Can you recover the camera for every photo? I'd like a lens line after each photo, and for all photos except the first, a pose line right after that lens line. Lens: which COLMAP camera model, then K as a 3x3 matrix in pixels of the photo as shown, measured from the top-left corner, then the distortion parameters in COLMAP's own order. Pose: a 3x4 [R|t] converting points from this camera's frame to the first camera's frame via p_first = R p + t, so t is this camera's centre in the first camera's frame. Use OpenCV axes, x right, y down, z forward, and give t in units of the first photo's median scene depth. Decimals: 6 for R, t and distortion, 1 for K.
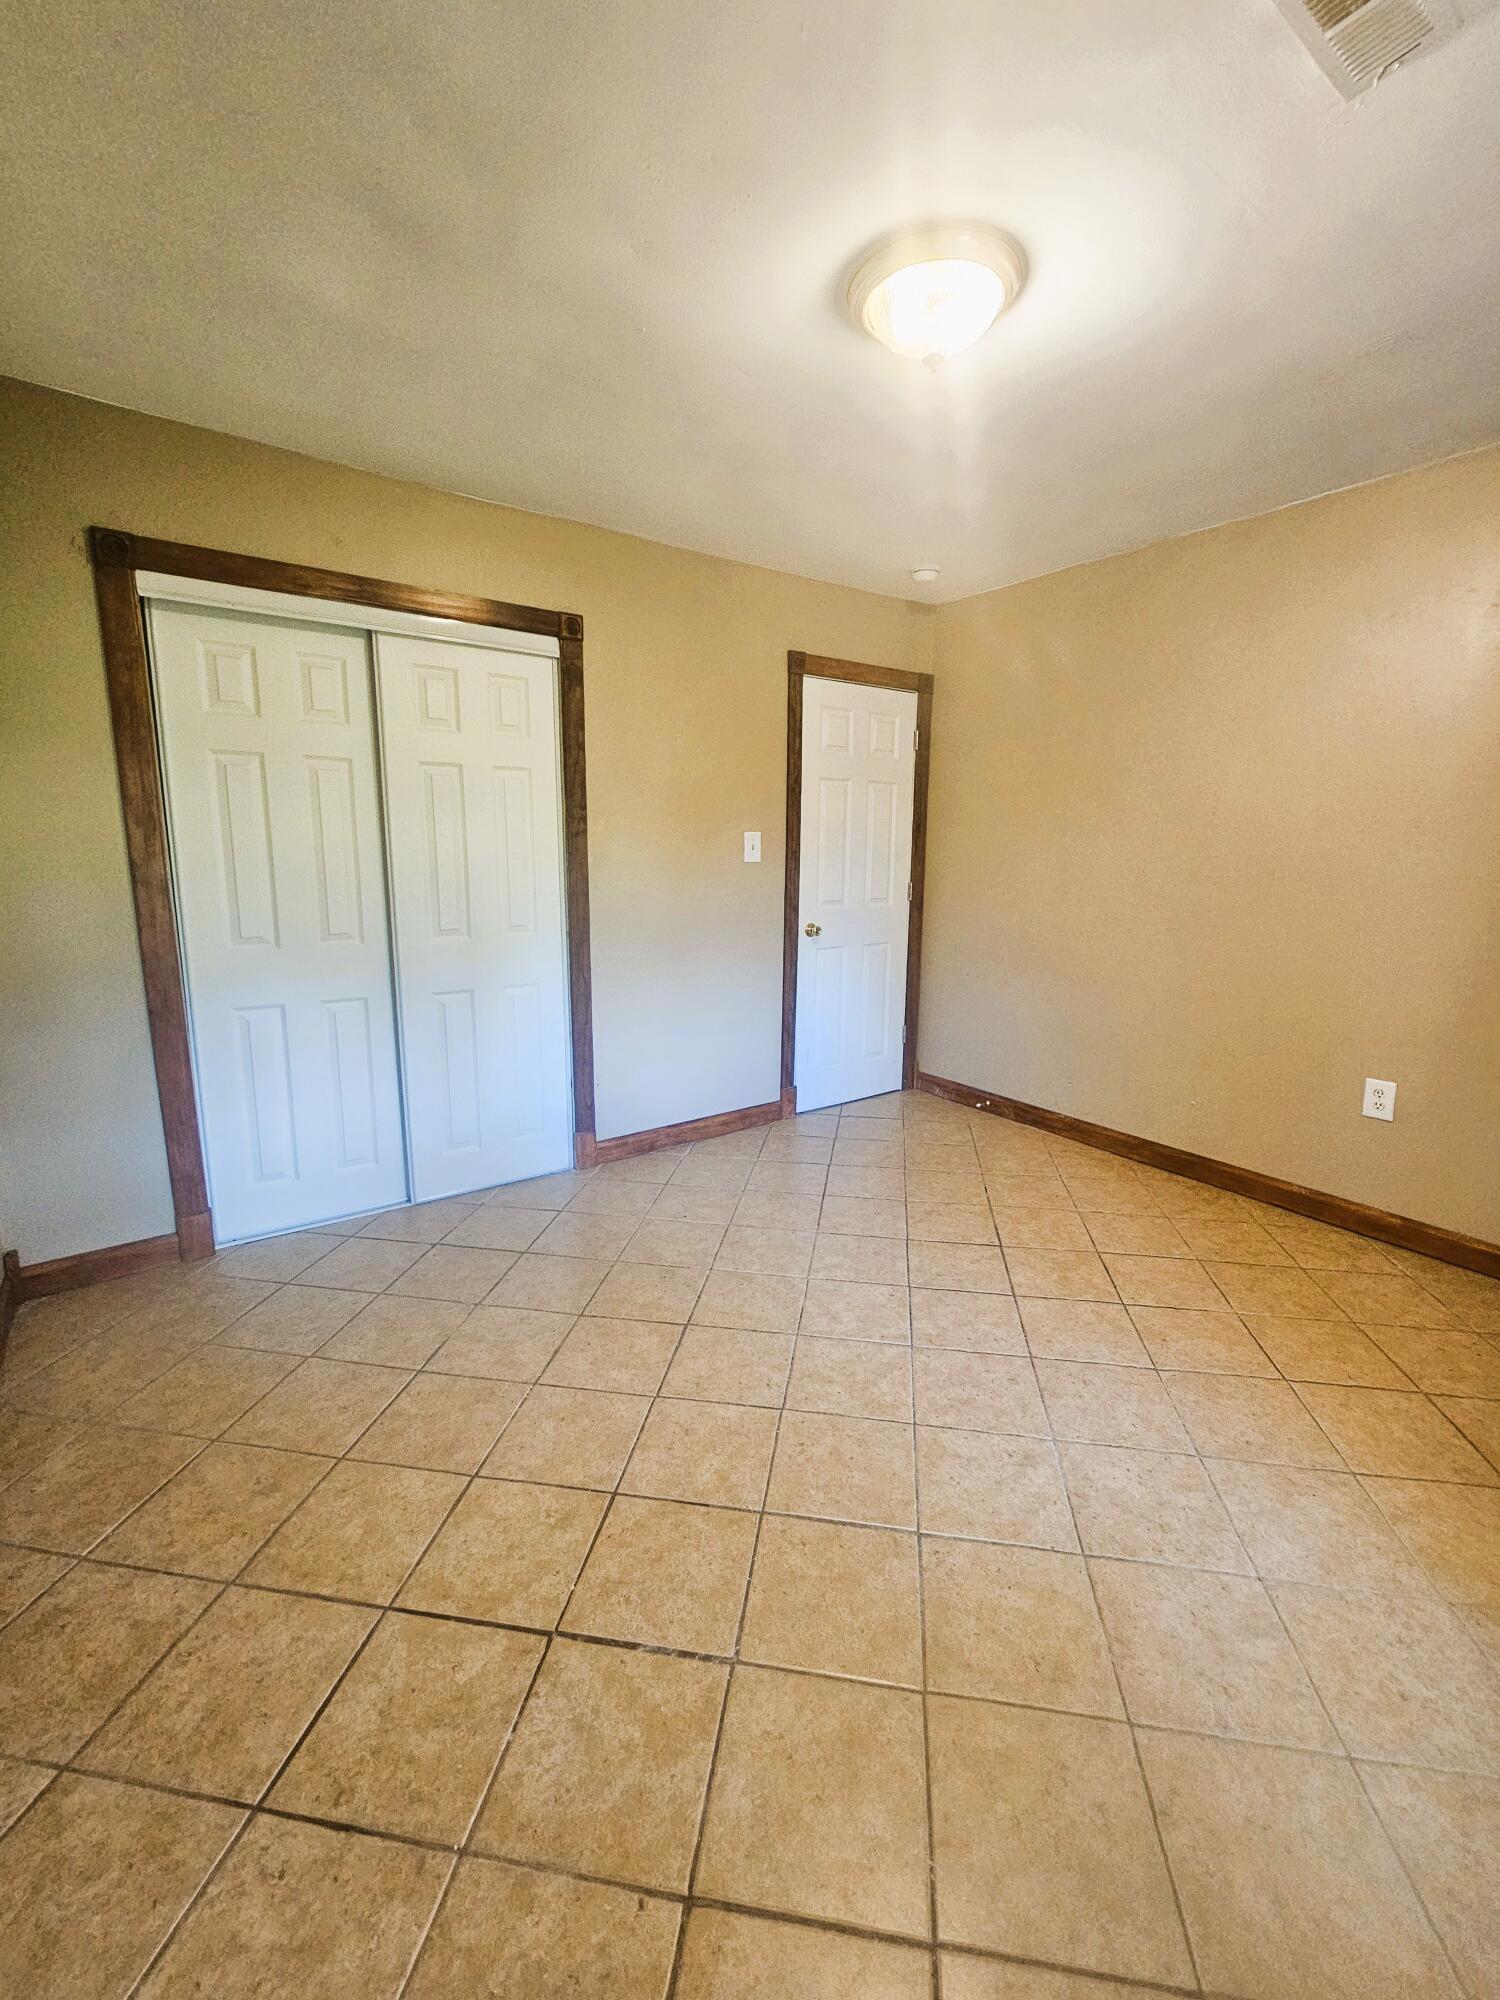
lens RADIAL K [[821.3, 0, 761.2], [0, 821.3, 992.1], [0, 0, 1]] dist [-0.000375, 0.000422]
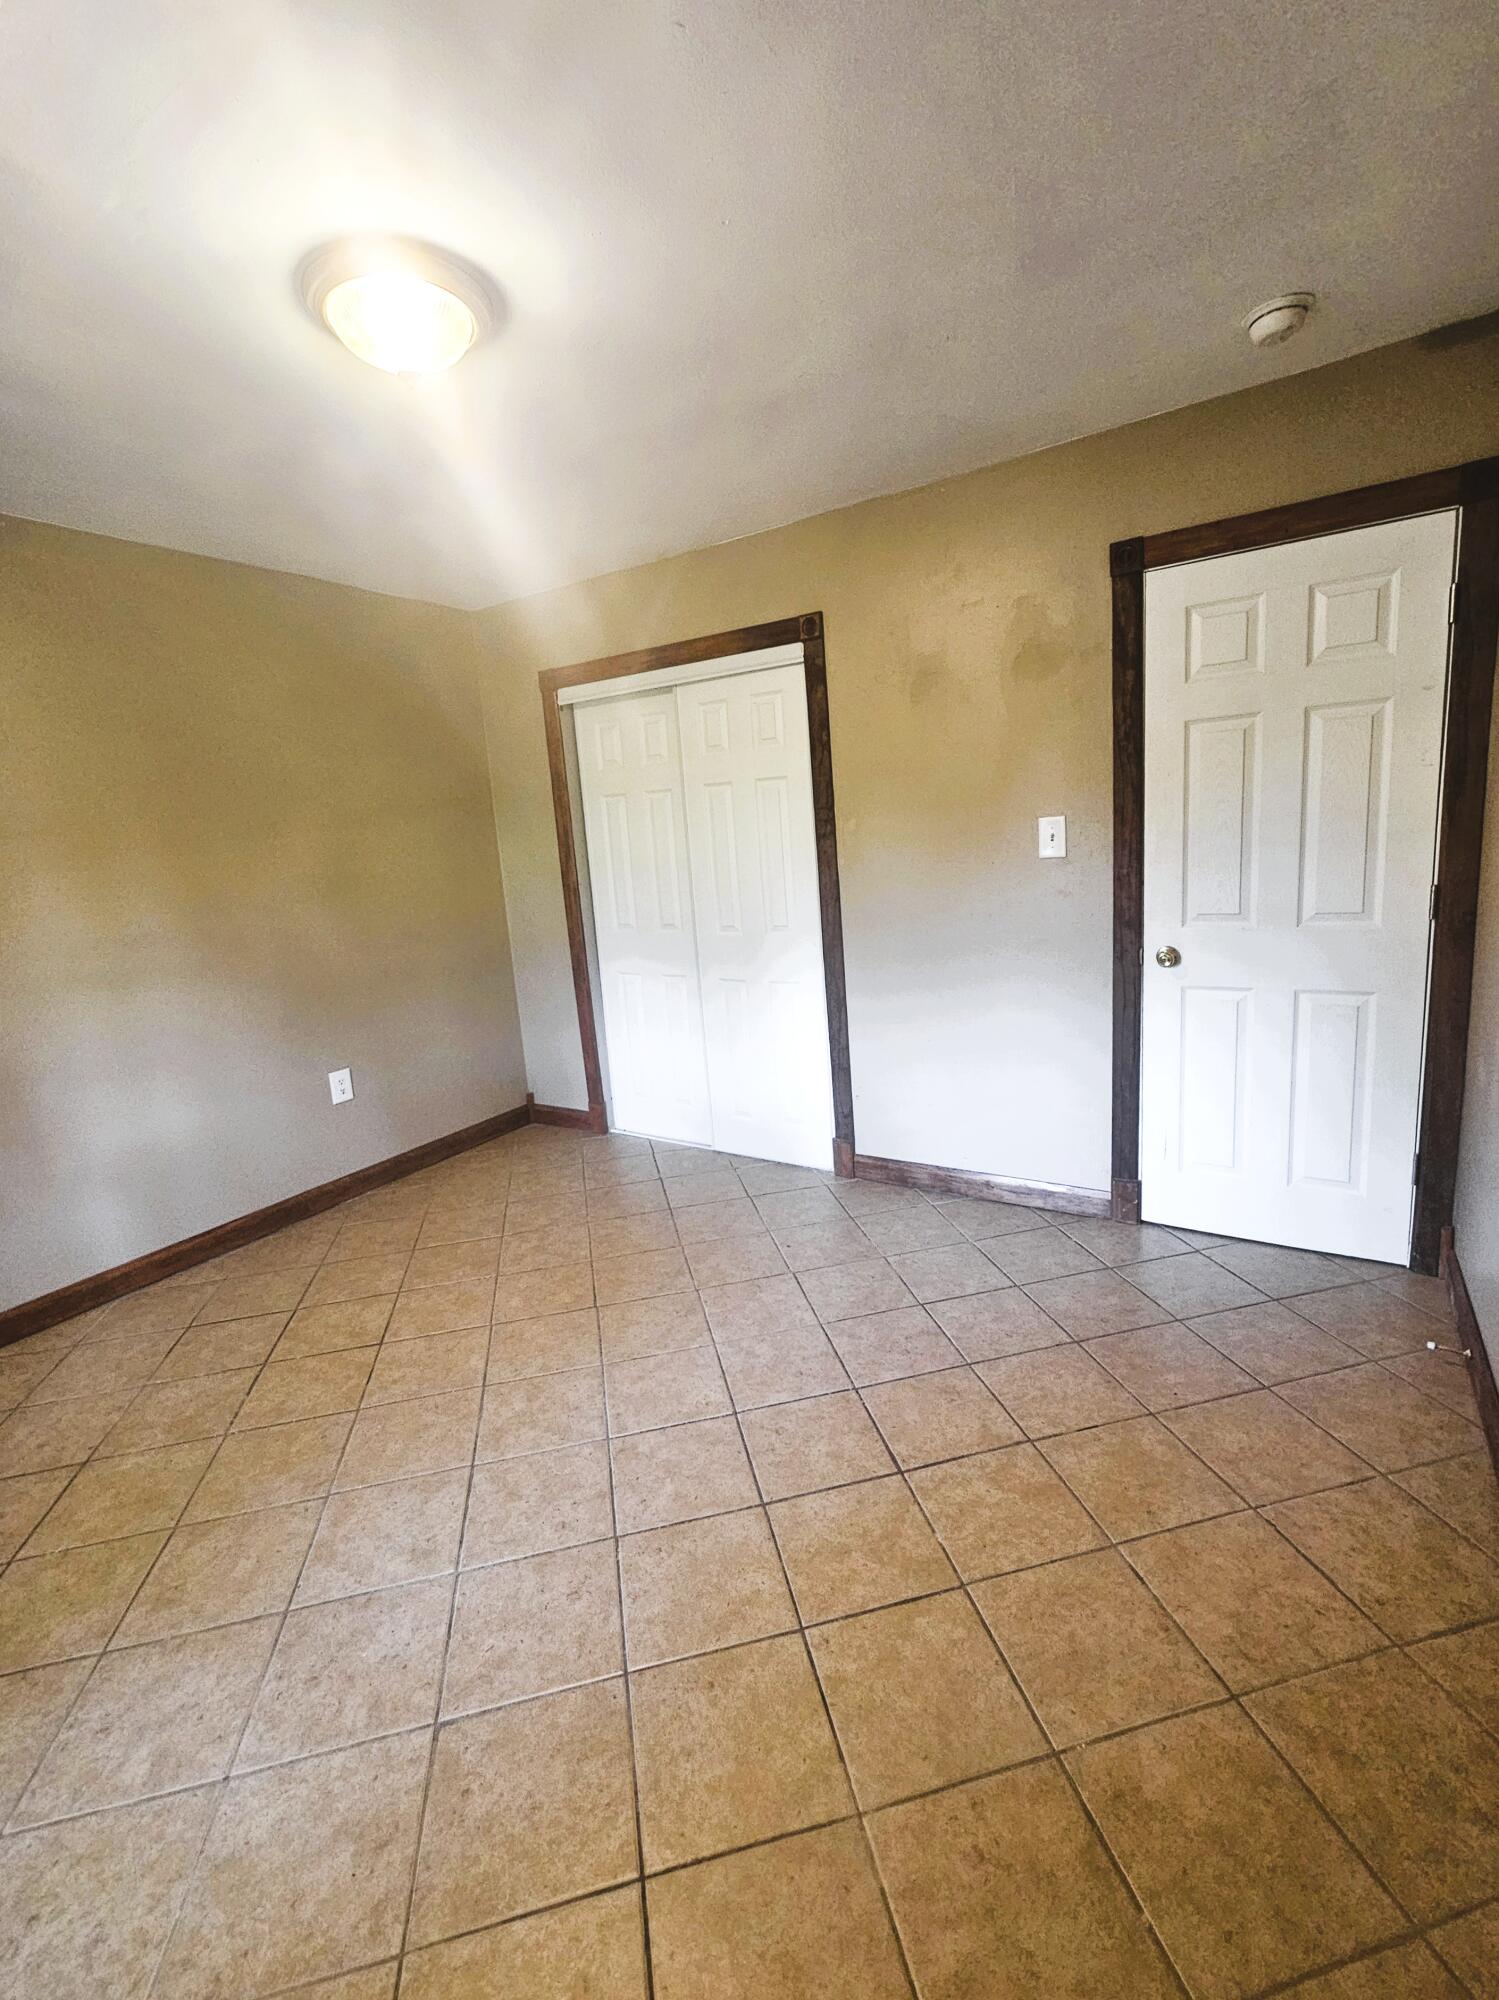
lens RADIAL K [[875.6, 0, 761.0], [0, 875.6, 997.9], [0, 0, 1]] dist [-0.000890, 0.001229]
pose [[0.367184, 0.141480, -0.919325, 0.963504], [-0.097293, 0.988785, 0.113310, -0.148927], [0.925046, 0.047838, 0.376831, 0.715373]]
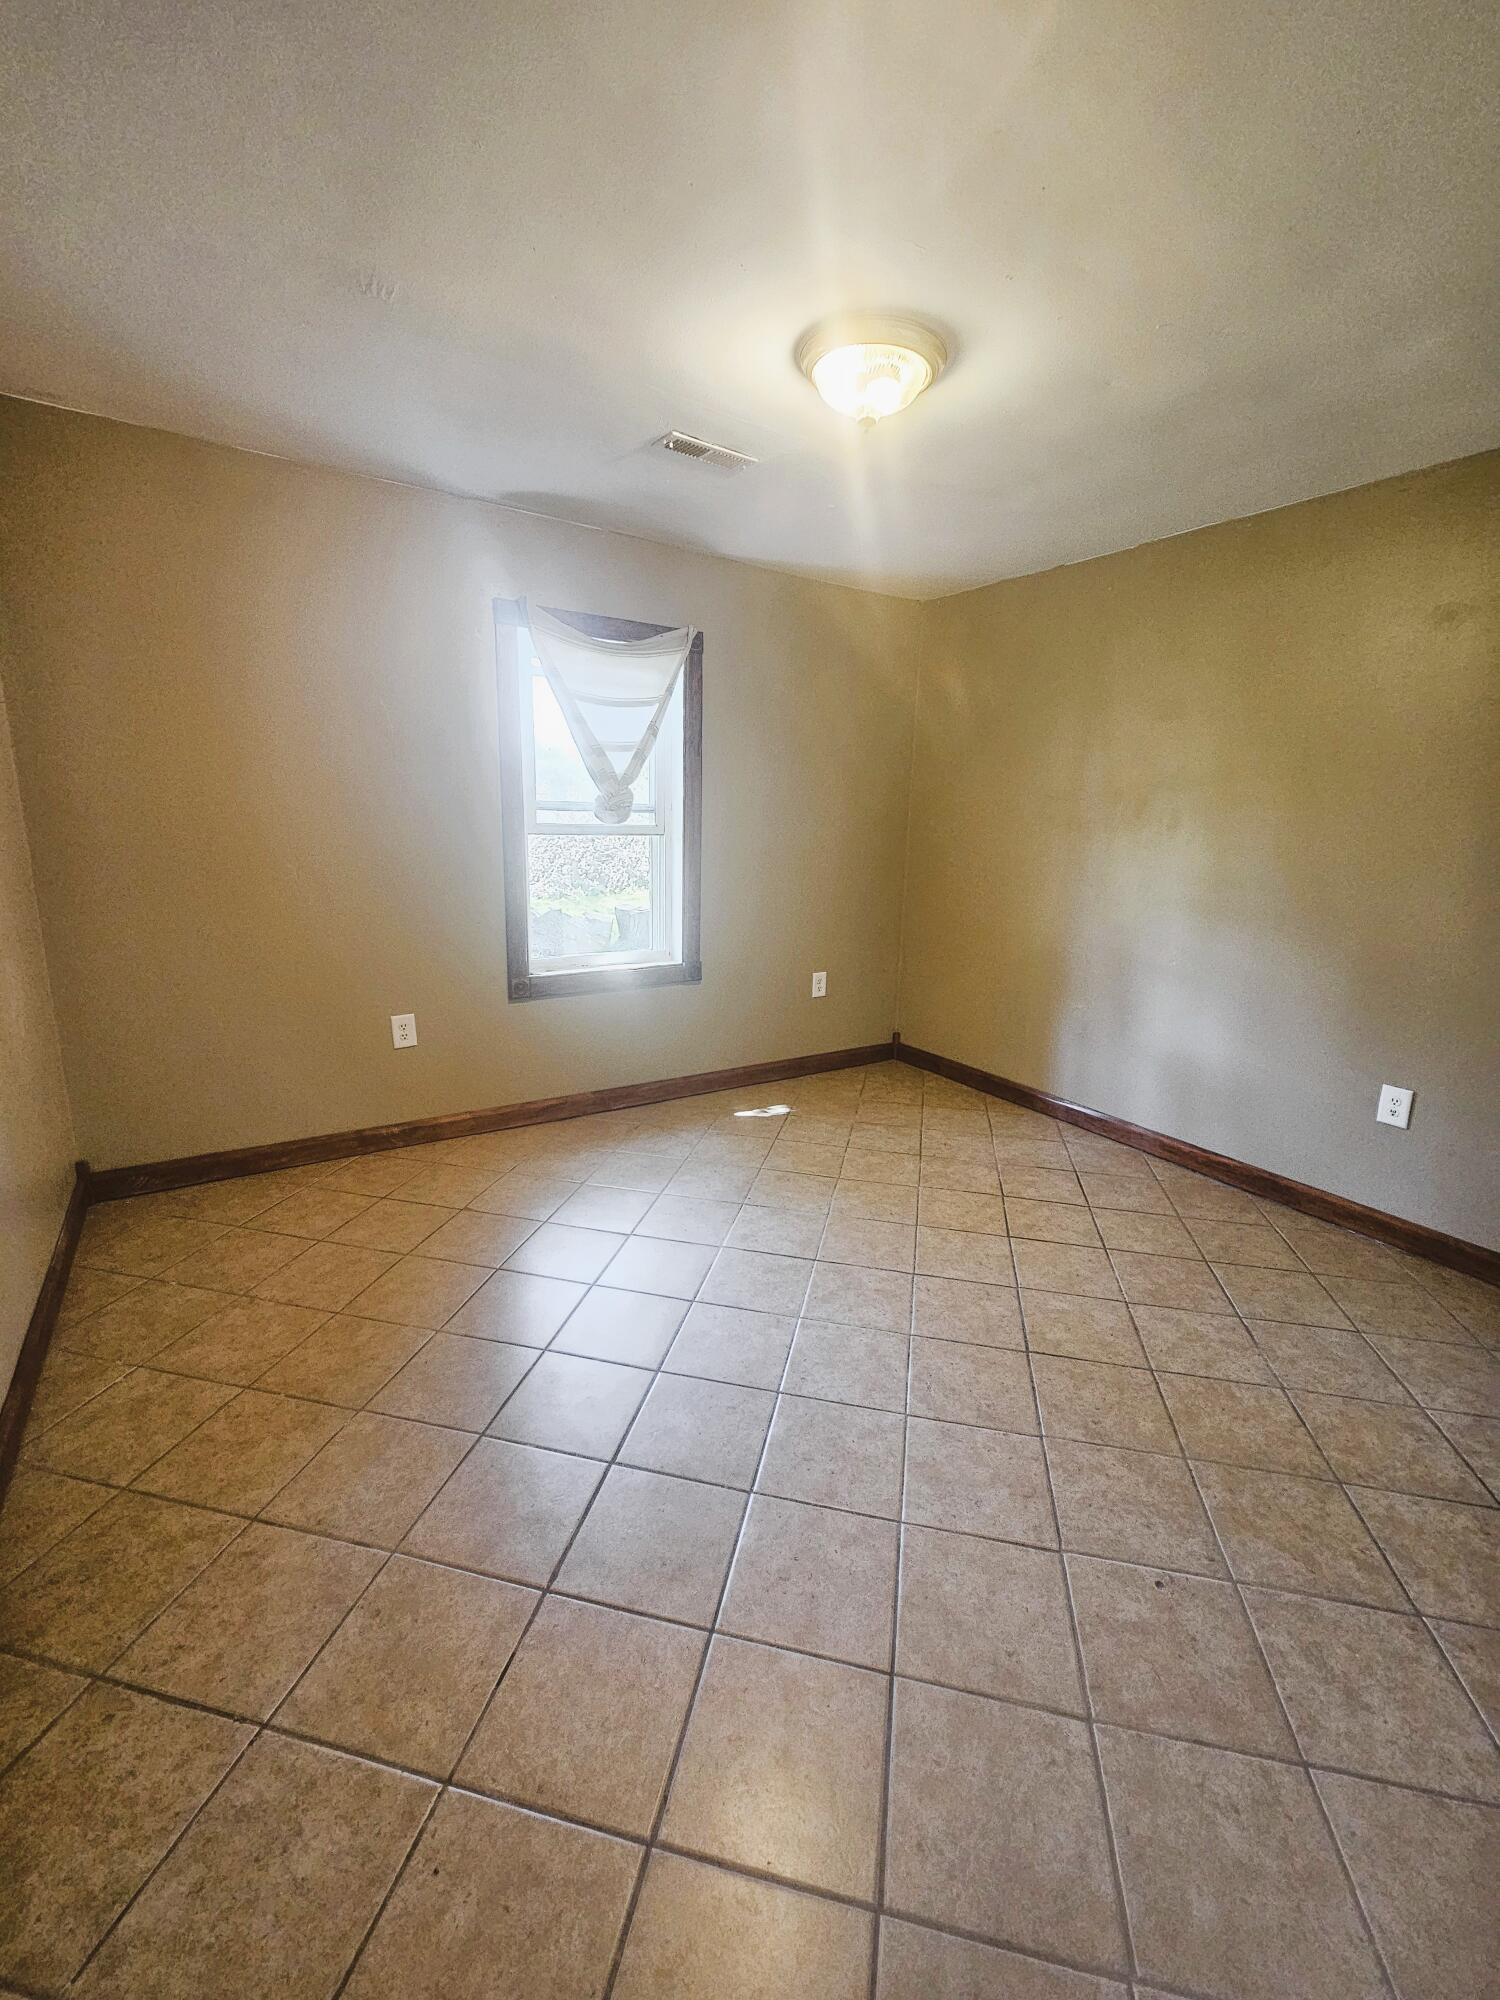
lens RADIAL K [[821.3, 0, 761.2], [0, 821.3, 992.1], [0, 0, 1]] dist [-0.000375, 0.000422]
pose [[-0.997842, -0.047196, 0.045655, 0.187502], [-0.025732, 0.920713, 0.389391, -0.331797], [-0.060413, 0.387376, -0.919940, 1.668967]]
